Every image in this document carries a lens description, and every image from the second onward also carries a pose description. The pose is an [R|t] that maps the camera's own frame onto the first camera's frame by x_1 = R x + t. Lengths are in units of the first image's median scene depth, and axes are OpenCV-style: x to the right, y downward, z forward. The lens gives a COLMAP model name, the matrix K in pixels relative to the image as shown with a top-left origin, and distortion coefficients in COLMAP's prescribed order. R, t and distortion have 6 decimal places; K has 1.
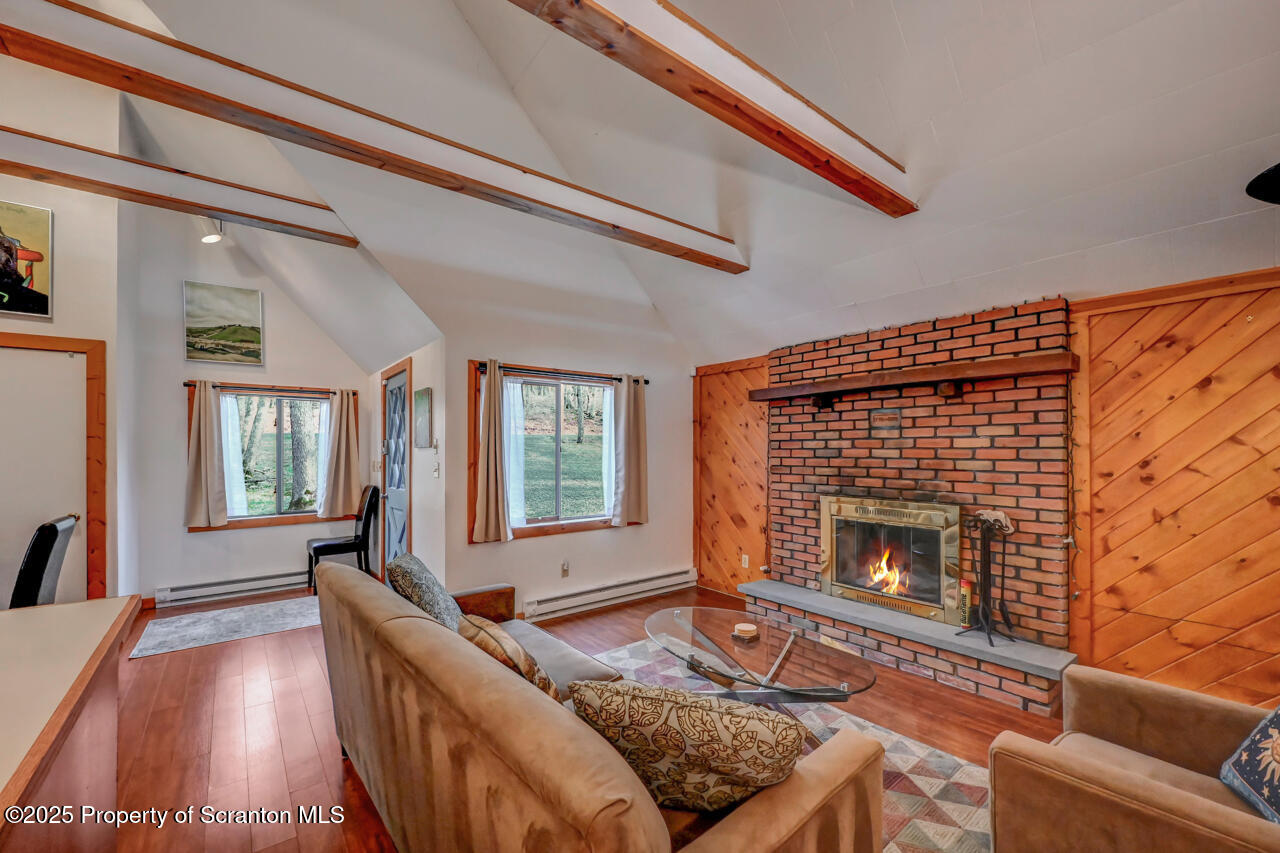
lens RADIAL K [[520.1, 0, 640.5], [0, 520.1, 447.6], [0, 0, 1]] dist [0.000268, 0.000204]
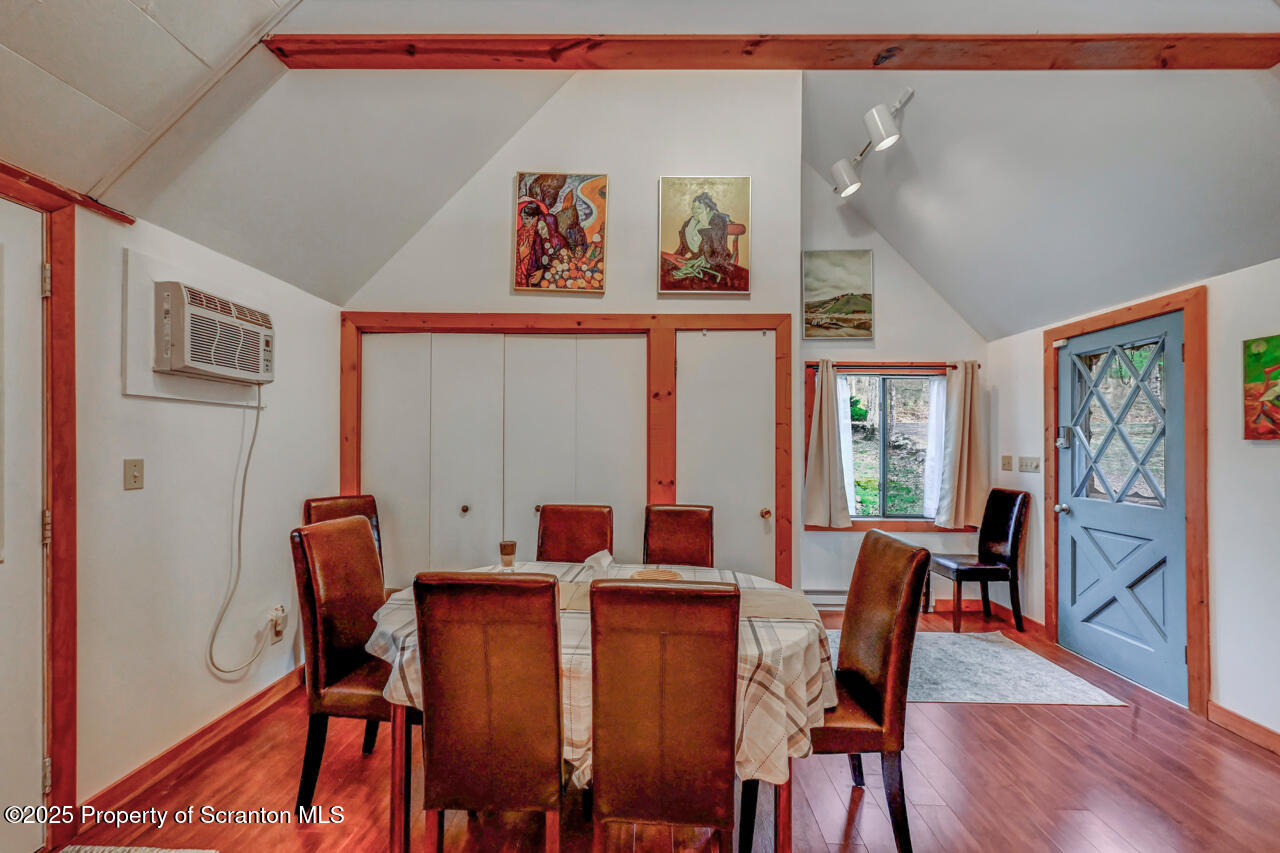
lens RADIAL K [[509.1, 0, 642.3], [0, 509.1, 434.9], [0, 0, 1]] dist [0.001308, 0.000778]
pose [[0.779189, 0.004568, -0.626772, -0.521505], [-0.008814, 0.999954, -0.003669, 0.003745], [0.626727, 0.008383, 0.779194, 0.132411]]
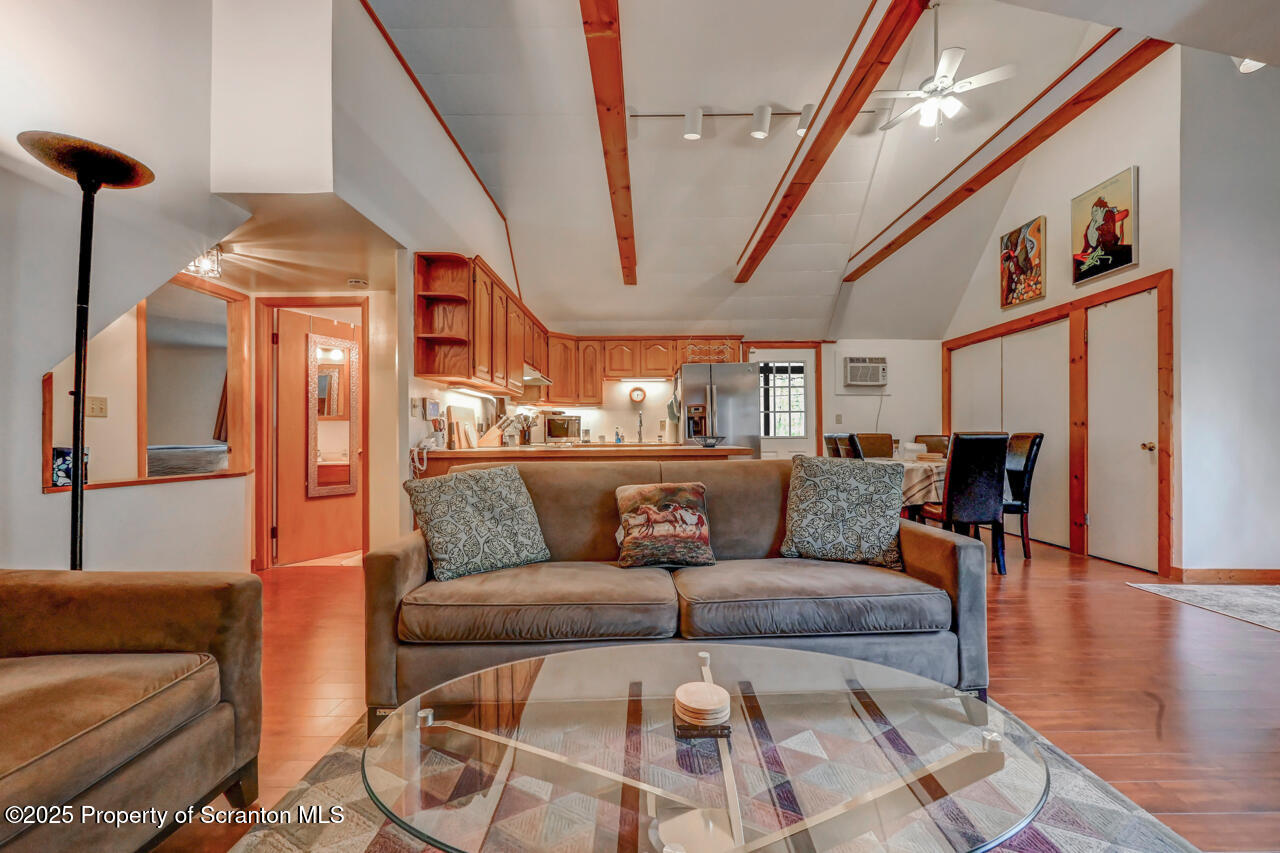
lens RADIAL K [[509.1, 0, 642.3], [0, 509.1, 434.9], [0, 0, 1]] dist [0.001308, 0.000778]
pose [[-0.622806, 0.002639, -0.782372, 0.262503], [0.006603, 0.999976, -0.001883, 0.078733], [0.782349, -0.006339, -0.622808, 0.621898]]
